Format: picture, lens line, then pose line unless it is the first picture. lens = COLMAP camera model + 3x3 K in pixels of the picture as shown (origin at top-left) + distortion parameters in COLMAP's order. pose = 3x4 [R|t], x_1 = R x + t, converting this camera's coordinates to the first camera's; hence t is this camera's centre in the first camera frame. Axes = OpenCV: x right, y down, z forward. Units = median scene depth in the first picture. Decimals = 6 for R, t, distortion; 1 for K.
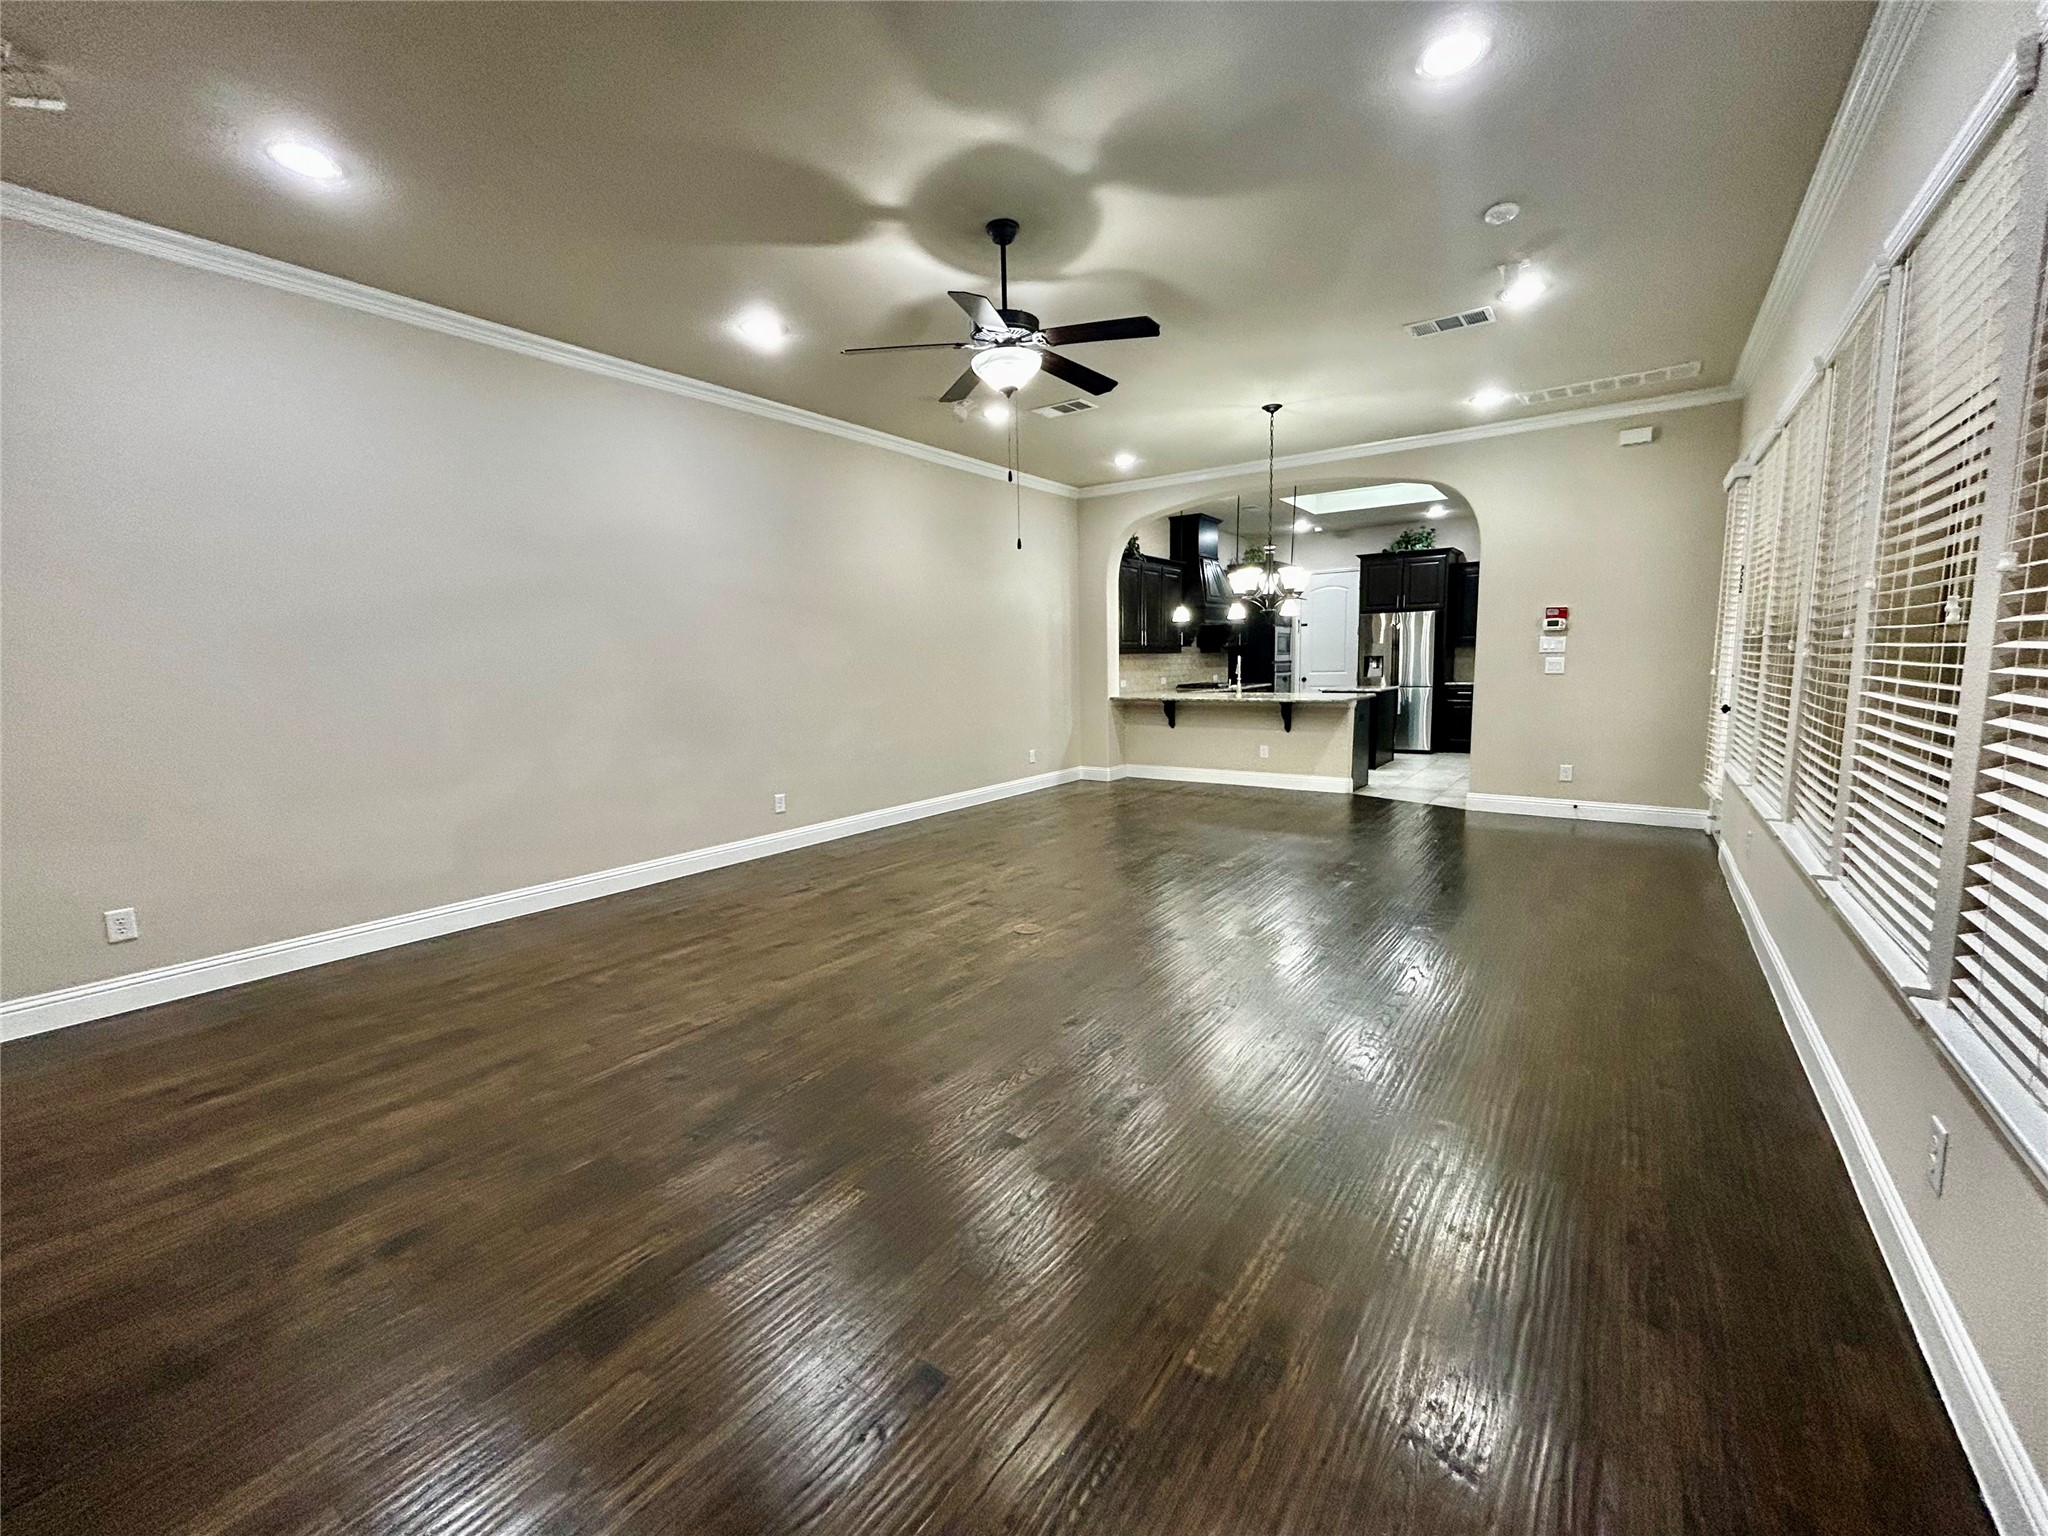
lens RADIAL K [[830.8, 0, 1014.3], [0, 830.8, 762.3], [0, 0, 1]] dist [-0.002106, 0.001902]
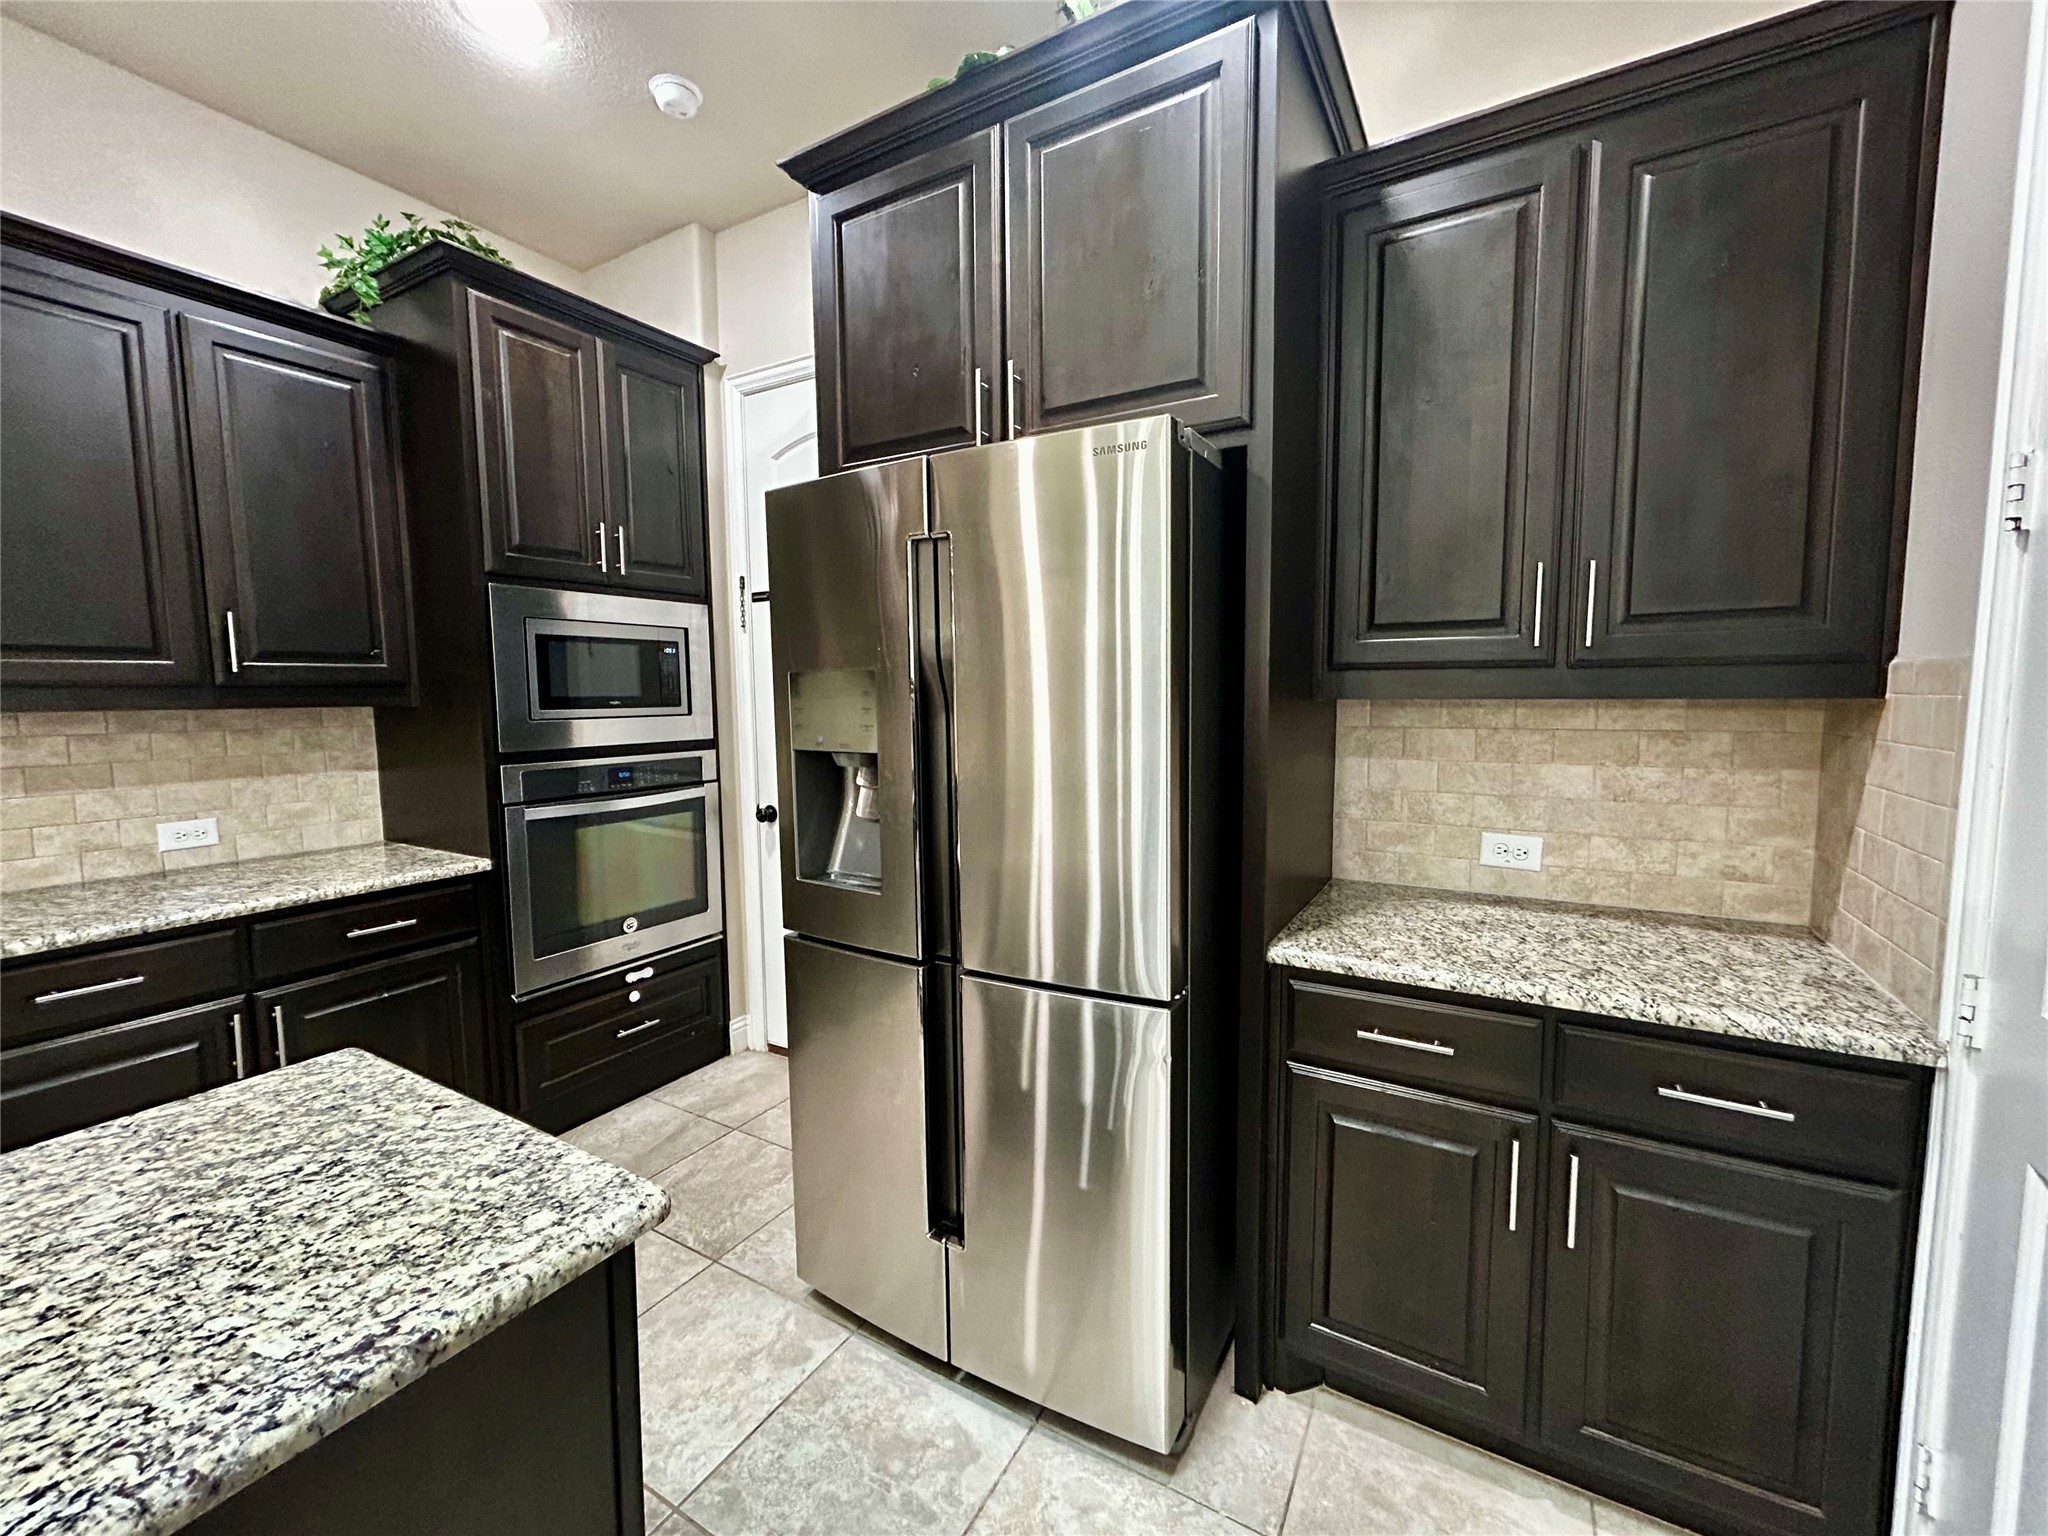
lens RADIAL K [[830.8, 0, 1023.8], [0, 830.8, 764.0], [0, 0, 1]] dist [-0.002106, 0.001902]
pose [[0.993997, 0.003981, 0.109333, 0.458750], [0.000287, 0.999239, -0.038998, -0.121477], [-0.109405, 0.038795, 0.993240, 0.858053]]
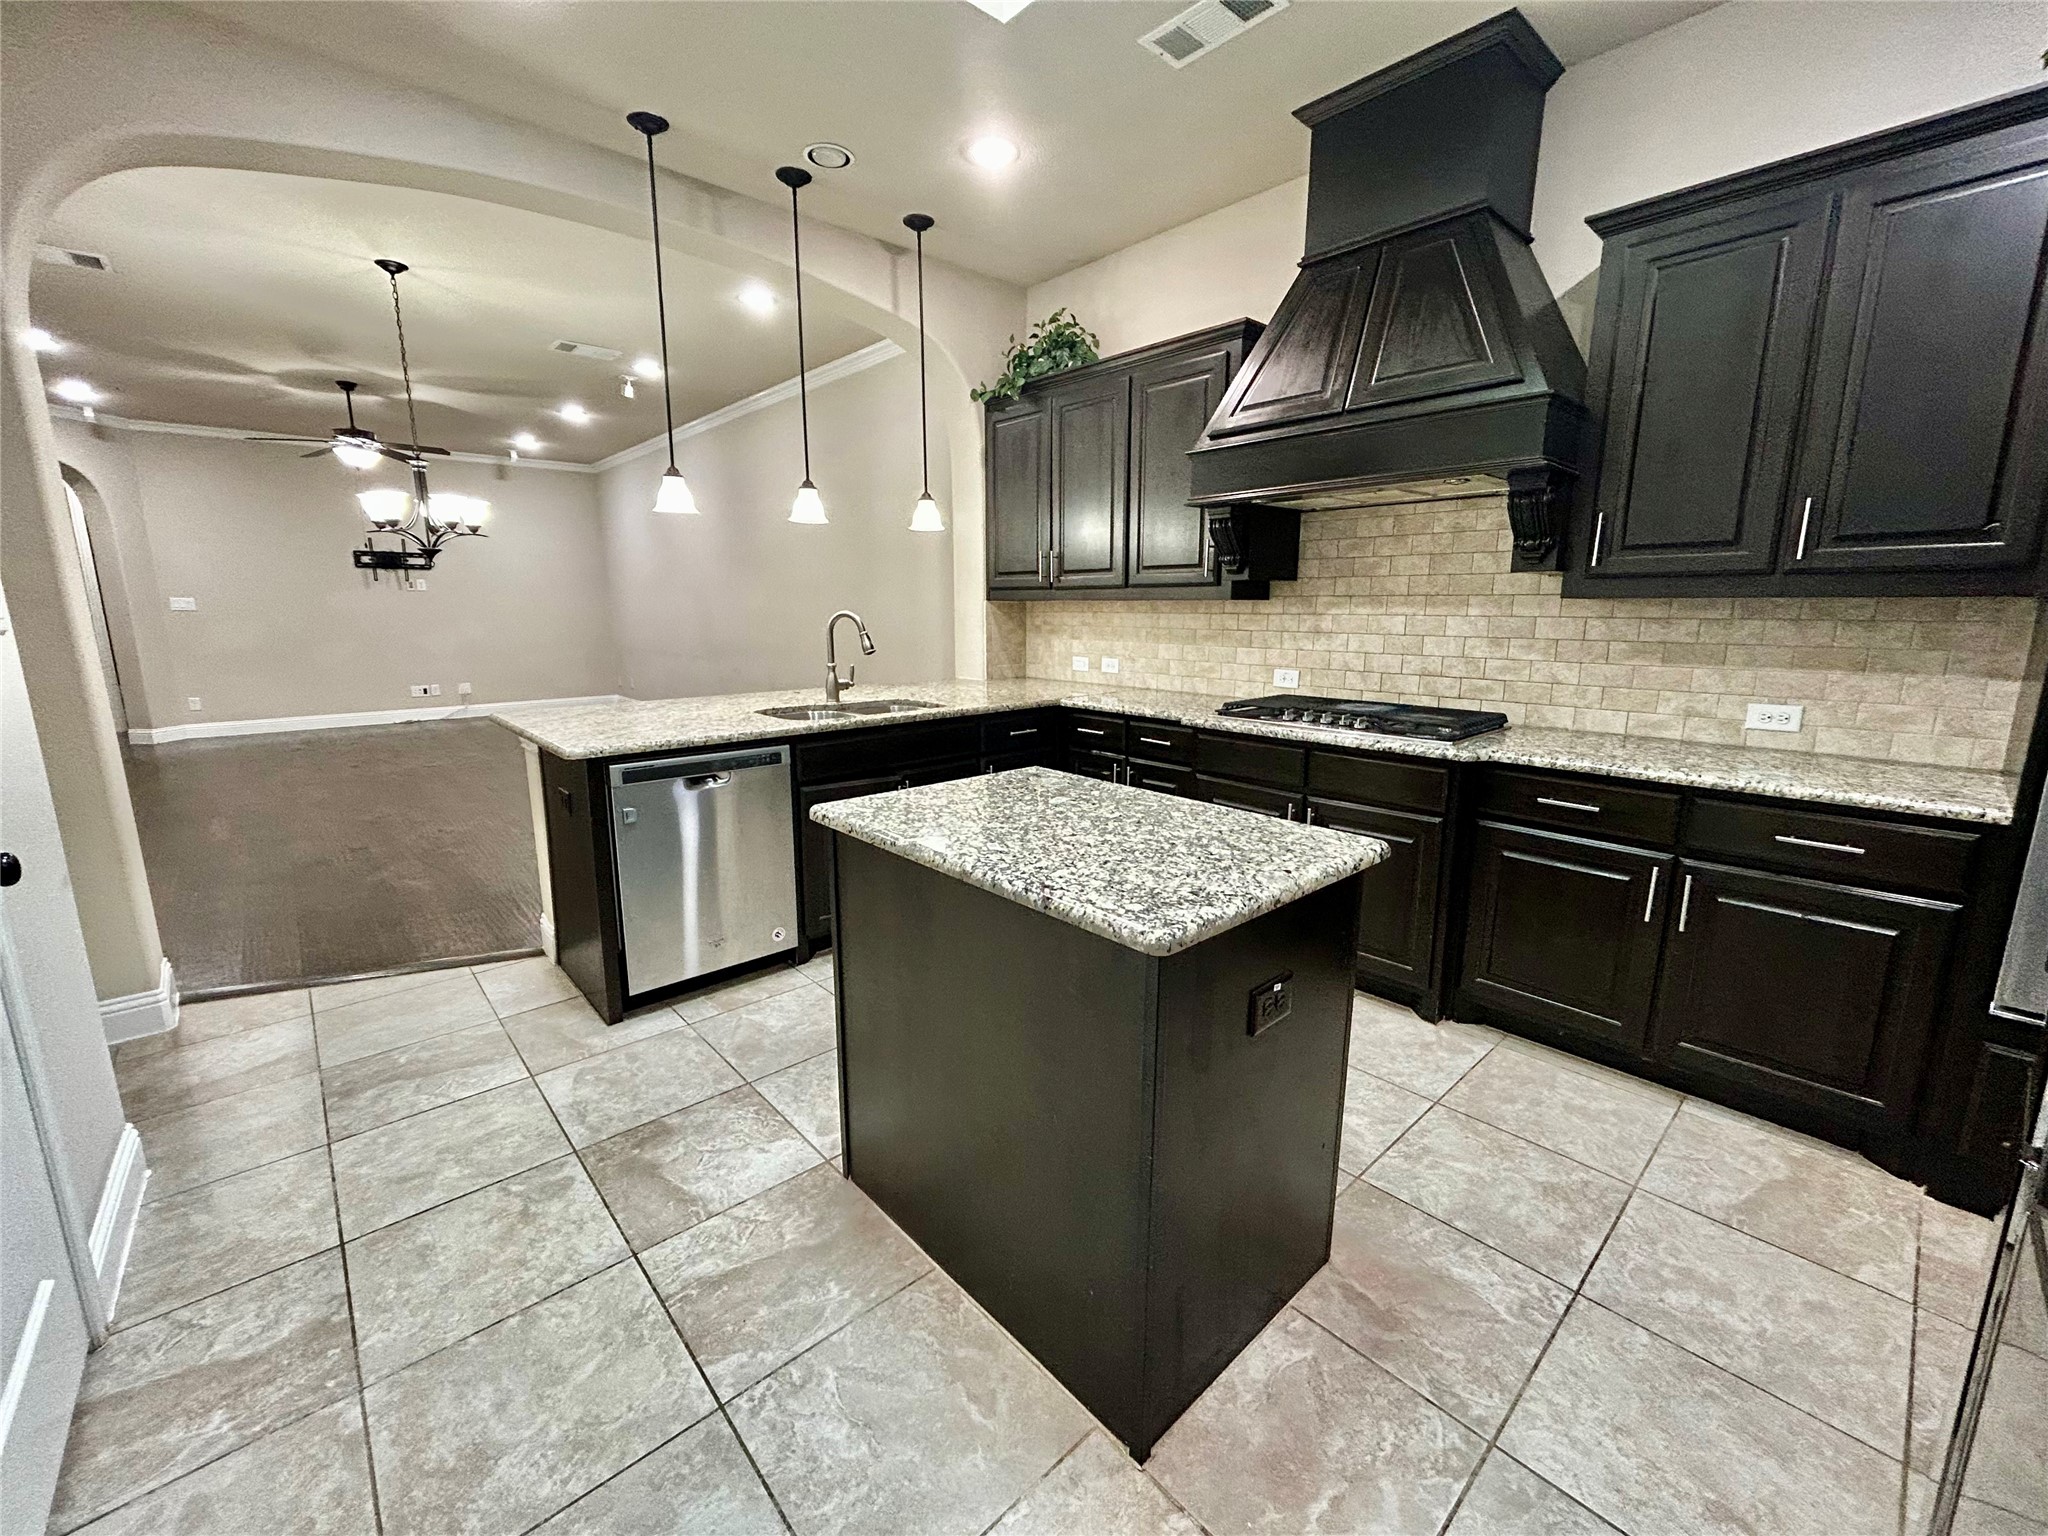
lens RADIAL K [[830.8, 0, 1023.8], [0, 830.8, 764.8], [0, 0, 1]] dist [-0.002106, 0.001902]
pose [[-0.200328, 0.206647, -0.957688, 0.532131], [-0.118596, 0.965200, 0.233075, -0.128142], [0.972524, 0.160269, -0.168849, 0.936089]]
